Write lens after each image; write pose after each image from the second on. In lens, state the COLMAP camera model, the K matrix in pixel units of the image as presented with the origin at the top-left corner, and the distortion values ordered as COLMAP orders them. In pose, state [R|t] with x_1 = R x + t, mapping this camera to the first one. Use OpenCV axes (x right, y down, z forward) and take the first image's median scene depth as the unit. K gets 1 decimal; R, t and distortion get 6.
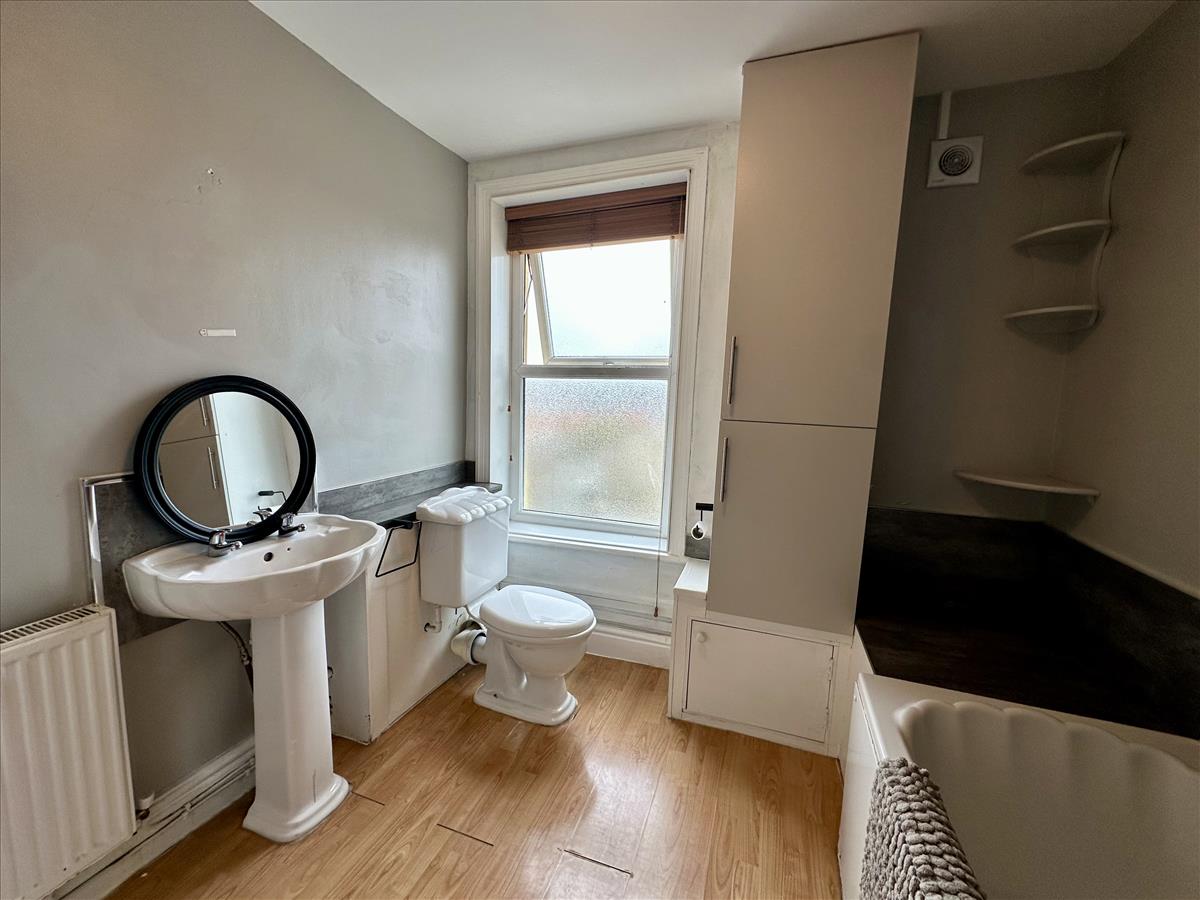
lens RADIAL K [[480.3, 0, 600.6], [0, 480.3, 449.0], [0, 0, 1]] dist [0.000584, 0.000032]
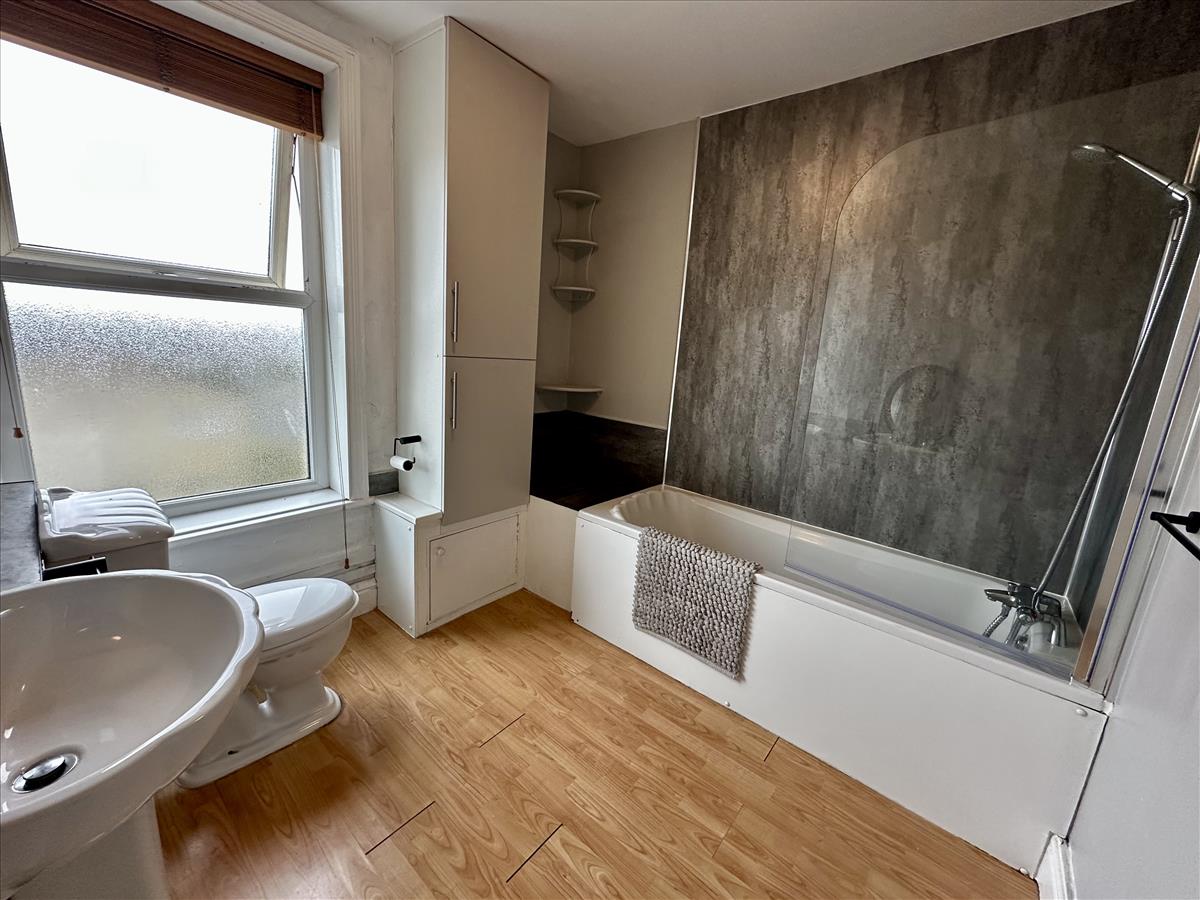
lens RADIAL K [[480.3, 0, 600.6], [0, 480.3, 449.0], [0, 0, 1]] dist [0.000584, 0.000032]
pose [[0.335908, -0.201489, 0.920091, -0.653553], [0.059657, 0.979441, 0.192707, -0.039597], [-0.940004, -0.009842, 0.341023, 0.262261]]
